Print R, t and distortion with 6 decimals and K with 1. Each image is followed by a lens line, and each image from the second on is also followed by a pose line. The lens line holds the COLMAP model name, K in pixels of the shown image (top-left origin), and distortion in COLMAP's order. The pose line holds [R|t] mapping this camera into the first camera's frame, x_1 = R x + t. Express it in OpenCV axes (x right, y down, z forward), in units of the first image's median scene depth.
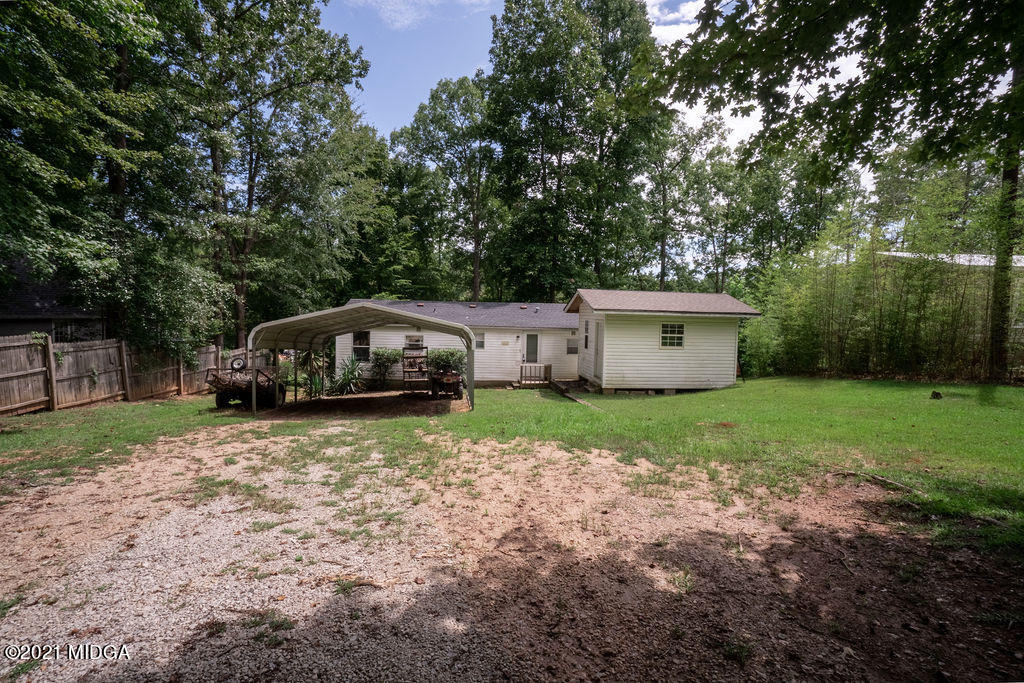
lens RADIAL K [[450.8, 0, 512.9], [0, 450.8, 368.2], [0, 0, 1]] dist [-0.002933, -0.000254]
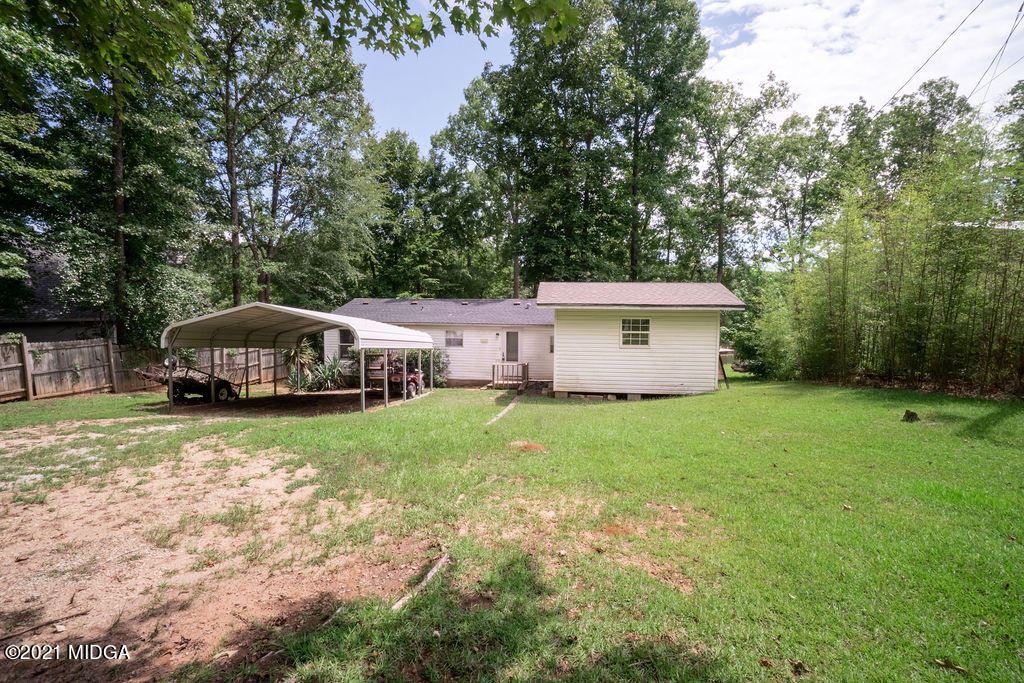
lens RADIAL K [[447.3, 0, 509.8], [0, 447.3, 360.1], [0, 0, 1]] dist [-0.001305, 0.000114]
pose [[0.973380, 0.008541, -0.229036, 0.315998], [-0.010739, 0.999907, -0.008352, -0.009271], [0.228944, 0.010589, 0.973382, 0.106400]]
